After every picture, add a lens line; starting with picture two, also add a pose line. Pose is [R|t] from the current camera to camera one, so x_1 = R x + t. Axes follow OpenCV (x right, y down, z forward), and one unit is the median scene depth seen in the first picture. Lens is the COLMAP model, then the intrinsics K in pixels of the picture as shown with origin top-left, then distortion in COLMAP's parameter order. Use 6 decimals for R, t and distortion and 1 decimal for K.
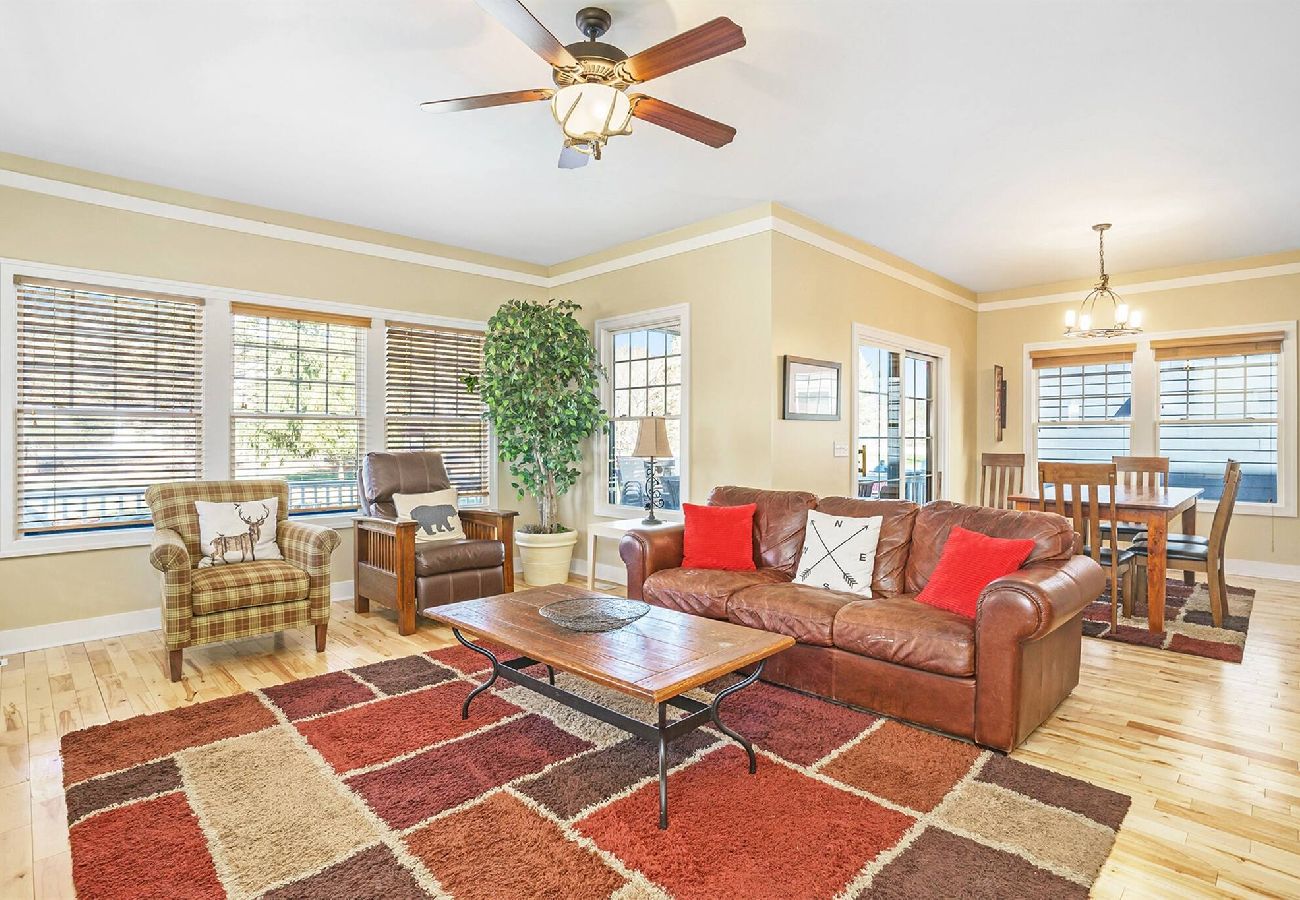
lens RADIAL K [[676.3, 0, 655.9], [0, 676.3, 440.5], [0, 0, 1]] dist [-0.066177, 0.029893]
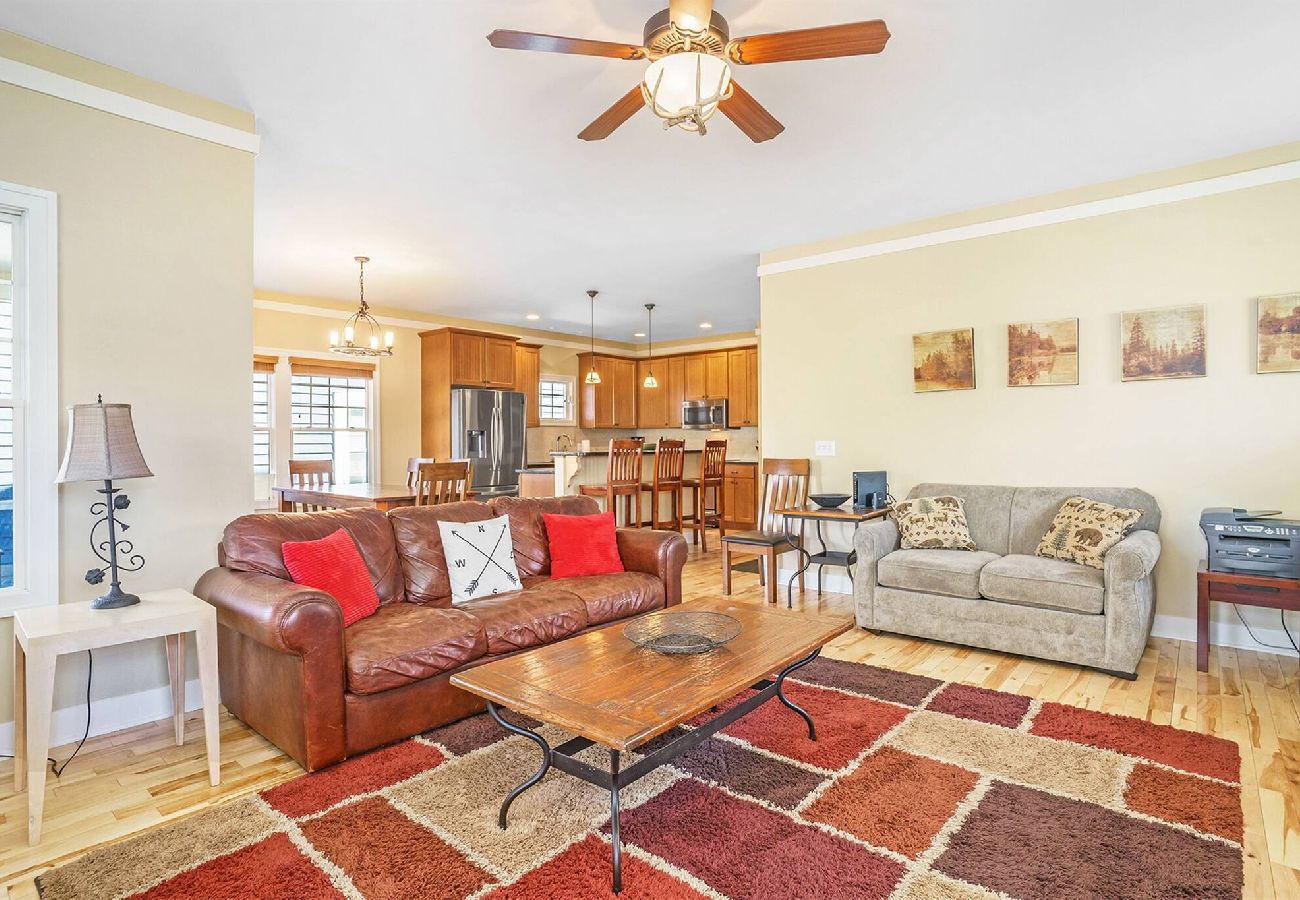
lens RADIAL K [[676.3, 0, 655.9], [0, 676.3, 440.5], [0, 0, 1]] dist [-0.066177, 0.029893]
pose [[-0.066748, -0.002233, 0.997767, -0.507066], [0.012864, 0.999912, 0.003099, -0.004624], [-0.997687, 0.013042, -0.066713, 0.552924]]
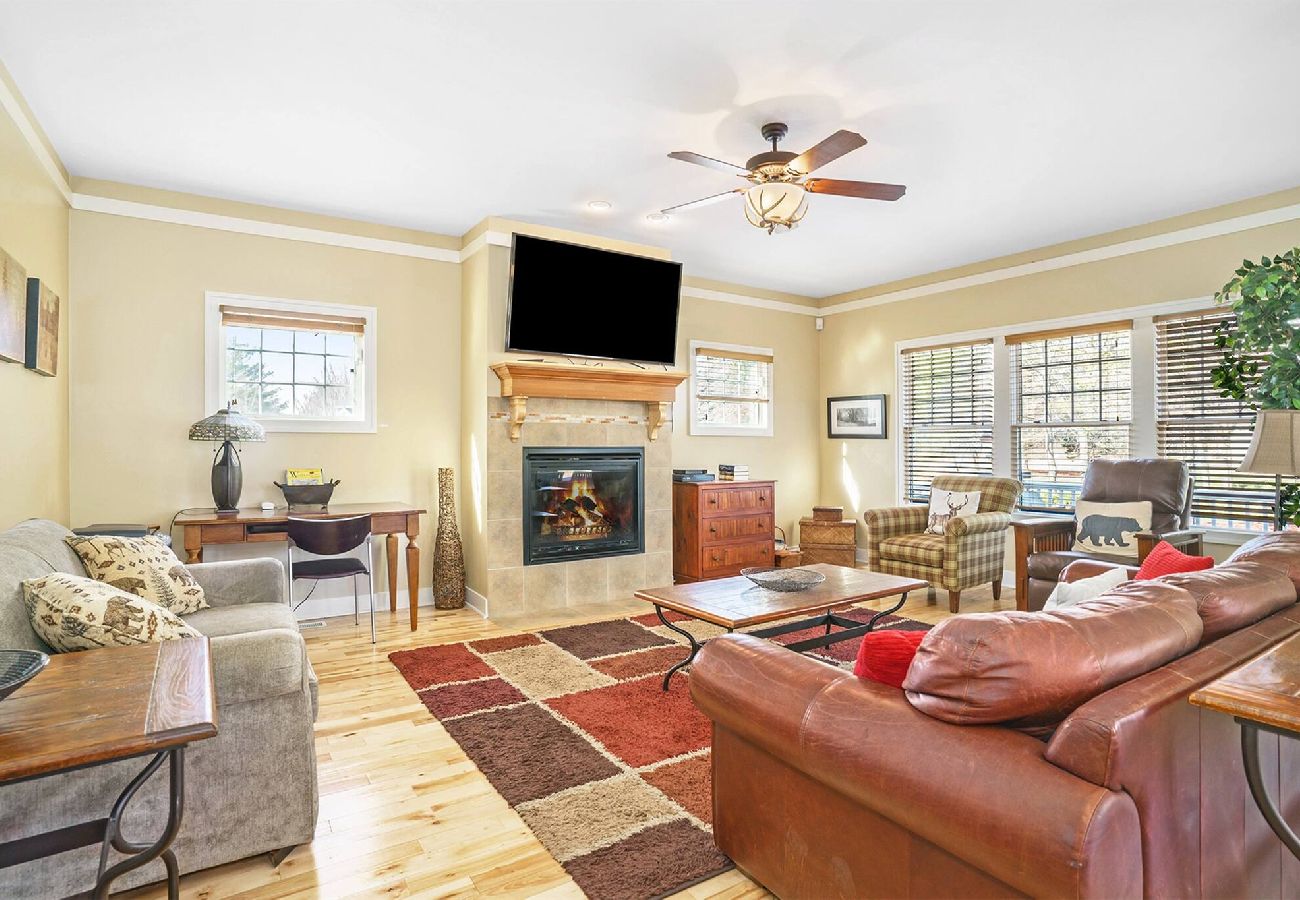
lens RADIAL K [[688.9, 0, 650.0], [0, 688.9, 450.0], [0, 0, 1]] dist [-0.081959, 0.000588]
pose [[-0.218959, 0.003798, -0.975727, 0.635607], [-0.002602, 0.999987, 0.004476, 0.002564], [0.975731, 0.003519, -0.218946, 0.526127]]
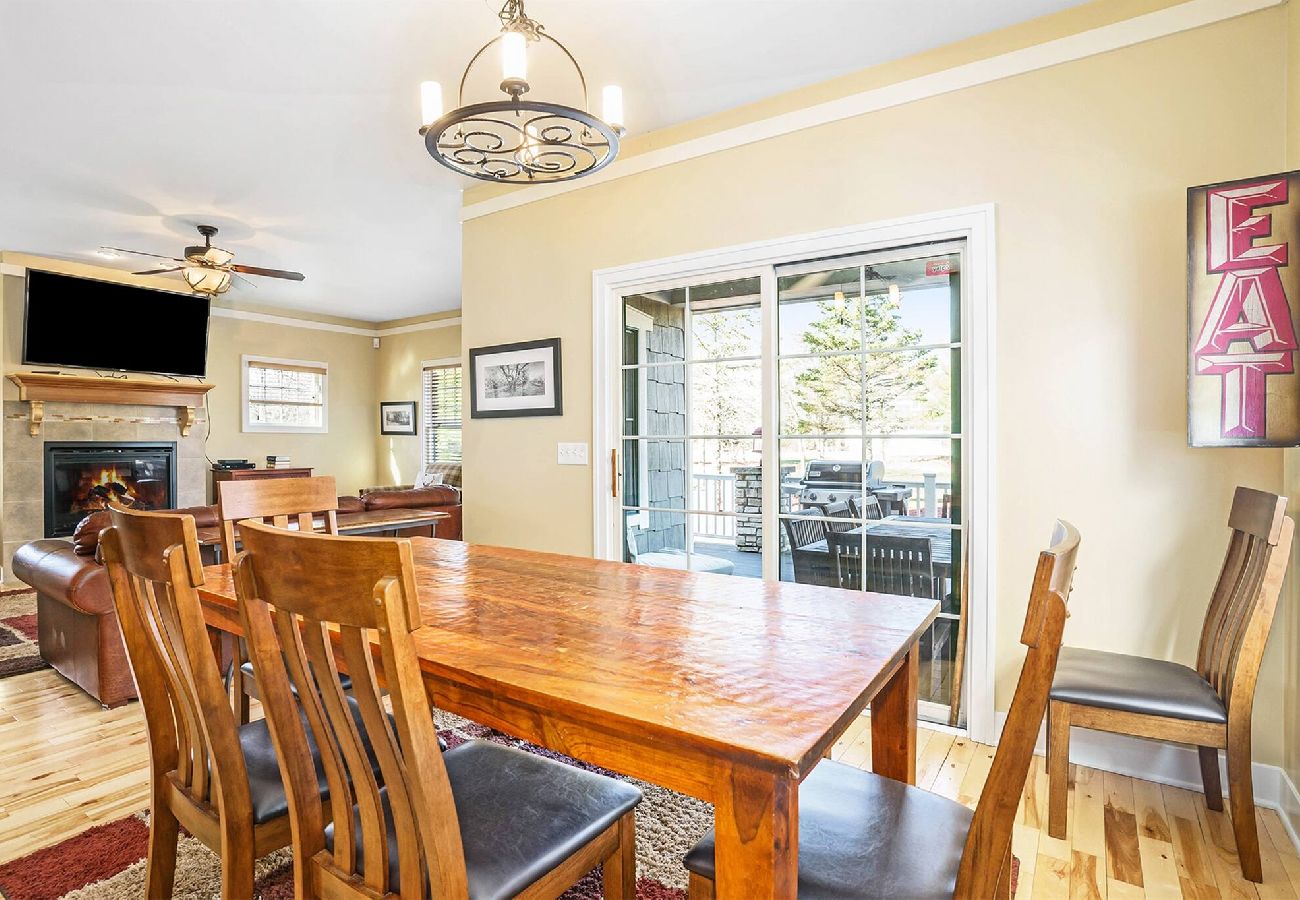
lens RADIAL K [[676.3, 0, 655.9], [0, 676.3, 440.5], [0, 0, 1]] dist [-0.066177, 0.029893]
pose [[0.179281, -0.000697, -0.983798, 1.026112], [-0.002209, 0.999997, -0.001111, -0.000296], [0.983795, 0.002372, 0.179279, 0.973704]]
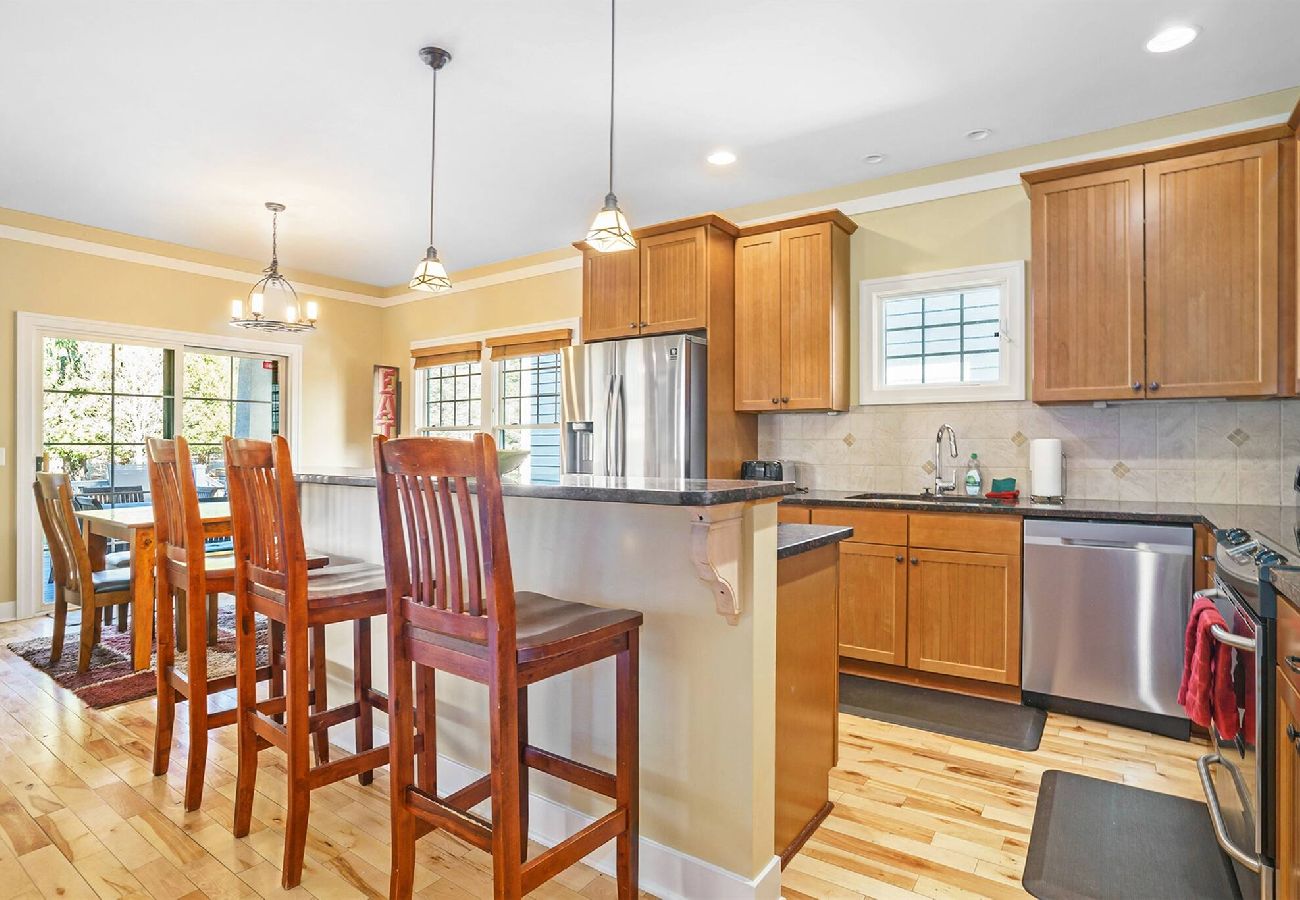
lens RADIAL K [[676.3, 0, 655.9], [0, 676.3, 440.5], [0, 0, 1]] dist [-0.066177, 0.029893]
pose [[0.986181, -0.002431, 0.165652, 1.008386], [0.004538, 0.999914, -0.012343, 0.005664], [-0.165607, 0.012924, 0.986107, 0.033381]]
